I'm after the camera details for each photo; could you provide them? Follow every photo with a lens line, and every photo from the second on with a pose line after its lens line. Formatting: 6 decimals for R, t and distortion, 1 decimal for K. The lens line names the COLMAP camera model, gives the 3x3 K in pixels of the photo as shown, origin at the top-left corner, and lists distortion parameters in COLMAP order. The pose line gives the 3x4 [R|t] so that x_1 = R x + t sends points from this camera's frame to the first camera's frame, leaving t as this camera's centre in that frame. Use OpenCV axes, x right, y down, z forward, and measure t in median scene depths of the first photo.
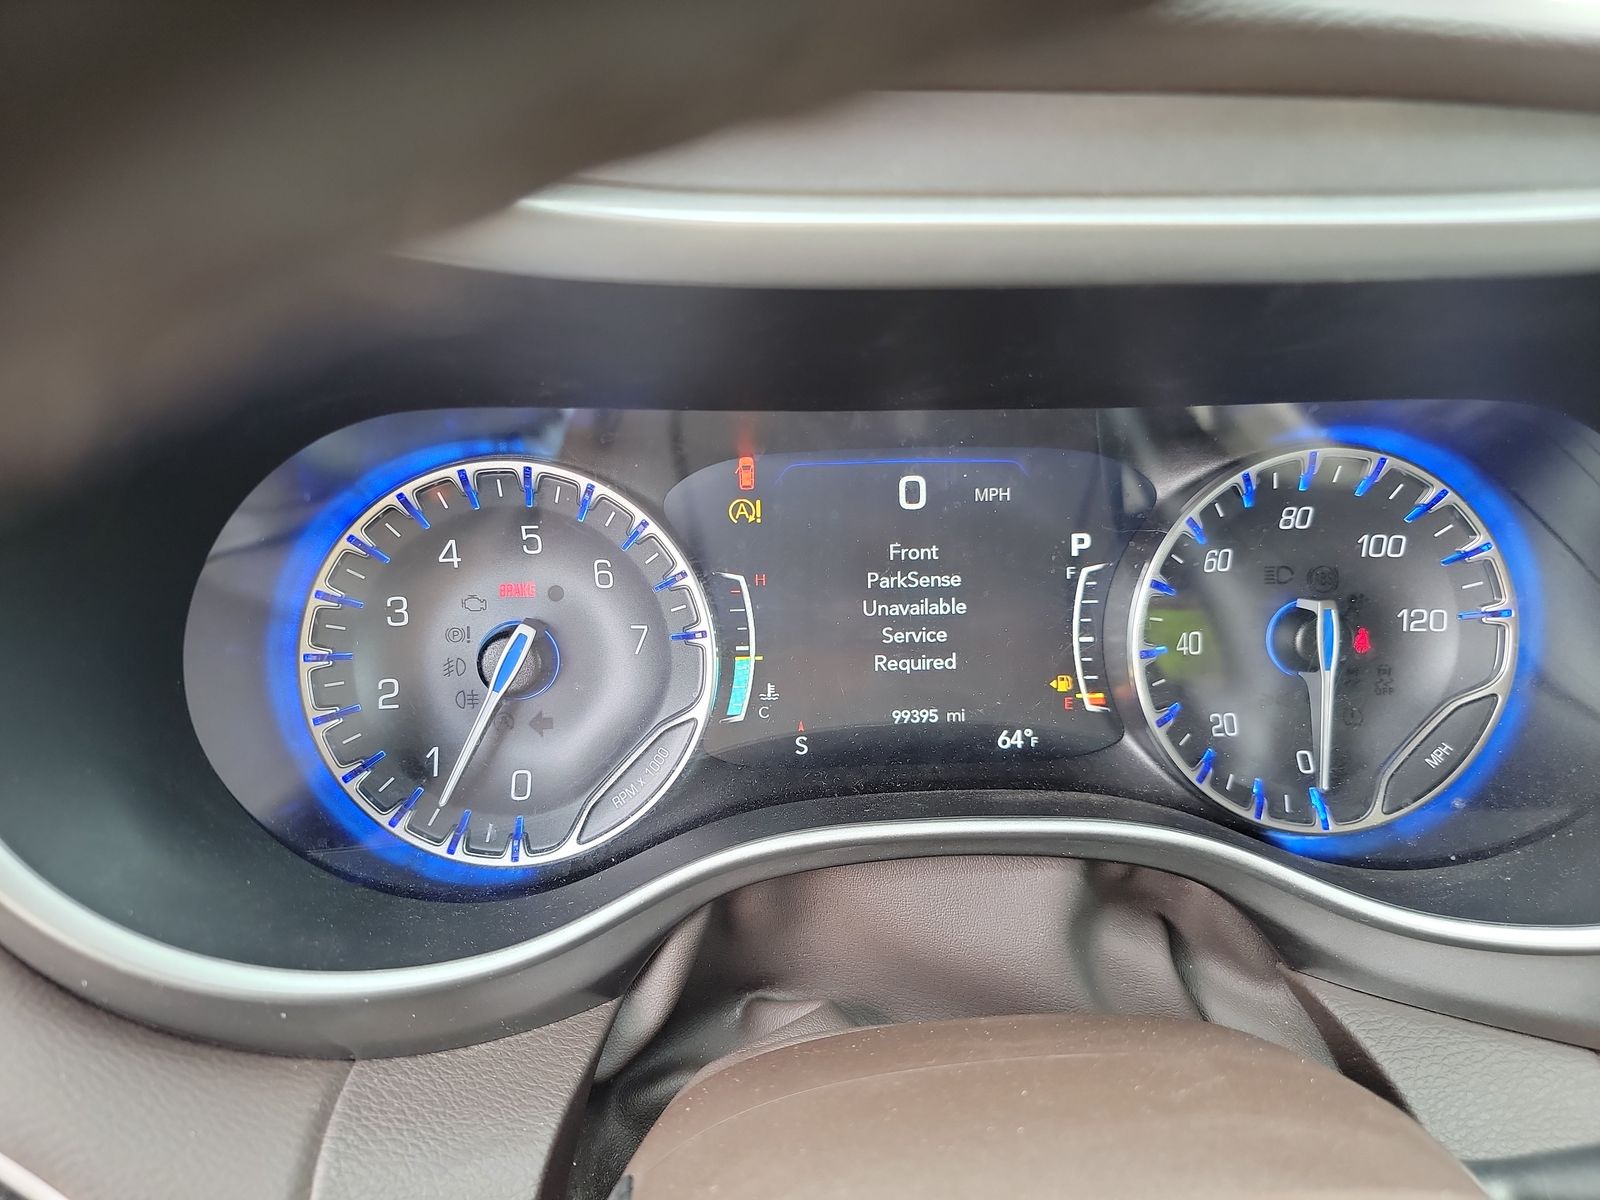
lens RADIAL K [[1092.9, 0, 800.0], [0, 1092.9, 600.0], [0, 0, 1]] dist [-0.015828, -0.002320]
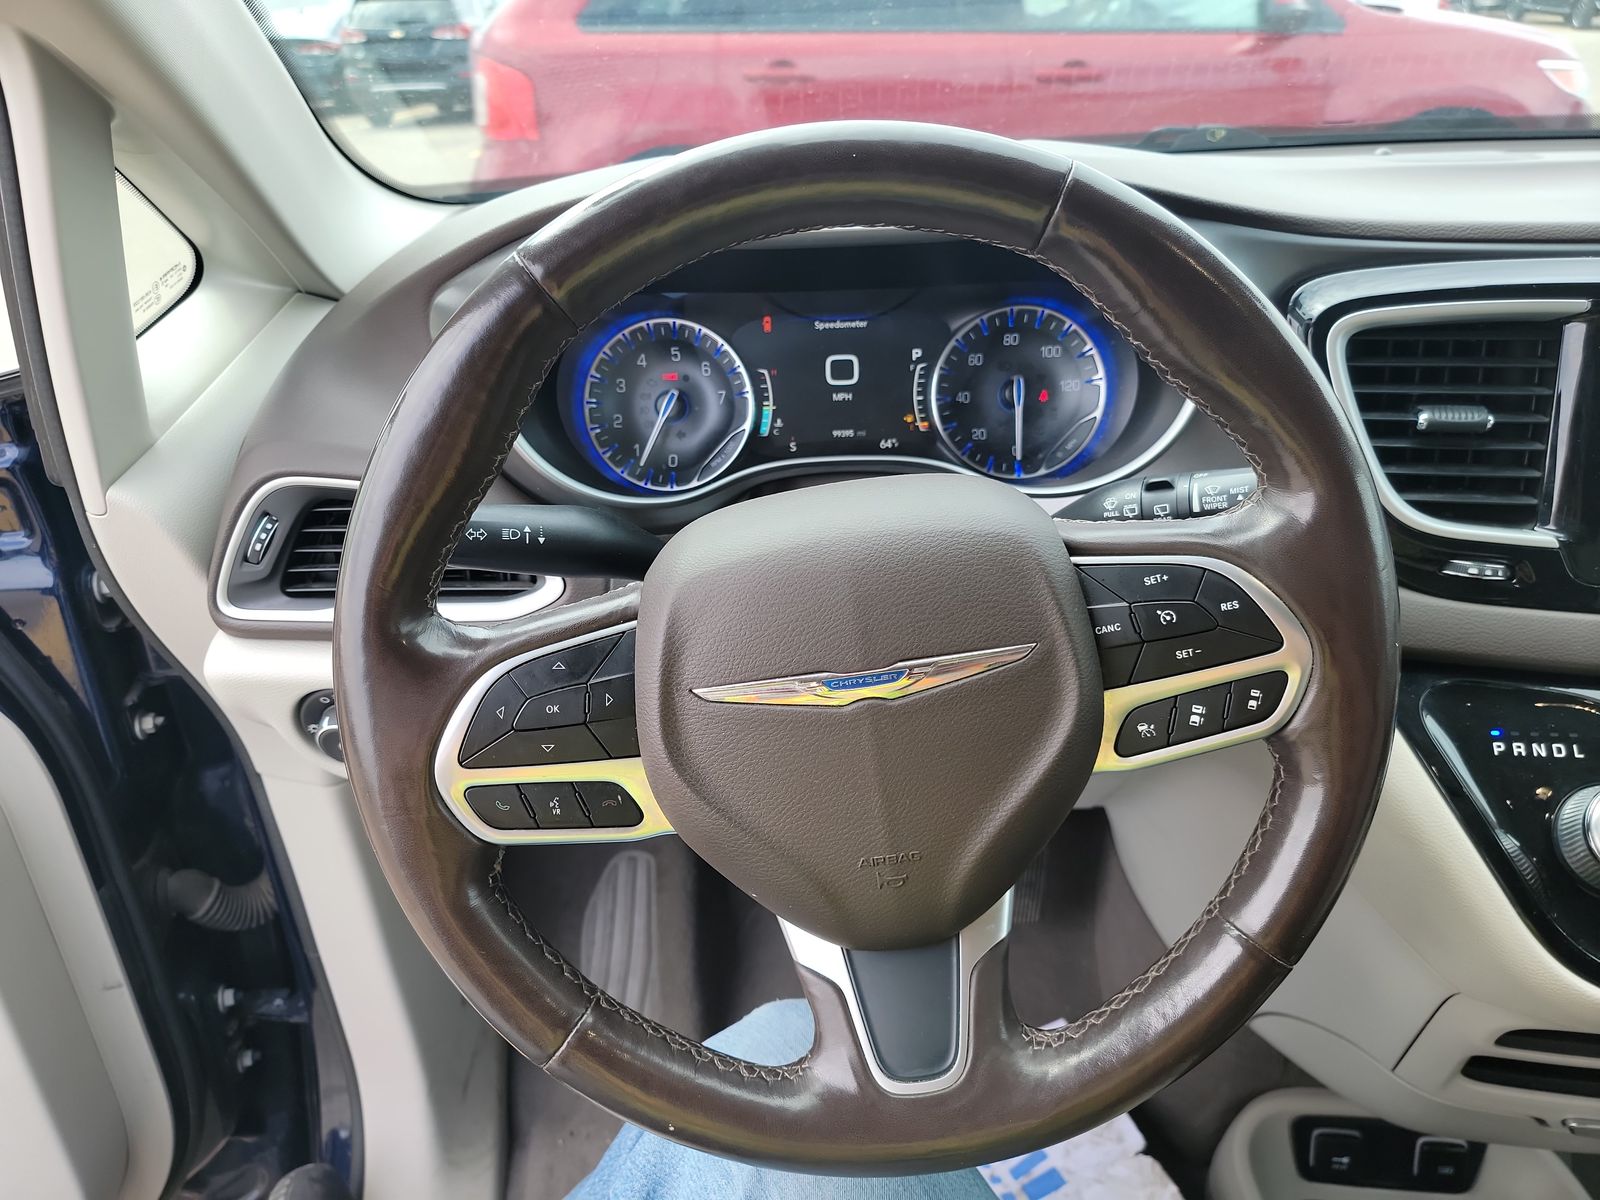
lens RADIAL K [[996.7, 0, 800.0], [0, 996.7, 600.0], [0, 0, 1]] dist [0.000678, -0.000737]
pose [[0.996111, 0.001306, -0.088097, 0.212448], [0.006936, 0.995625, 0.093180, 0.274508], [0.087833, -0.093429, 0.991744, -1.163535]]
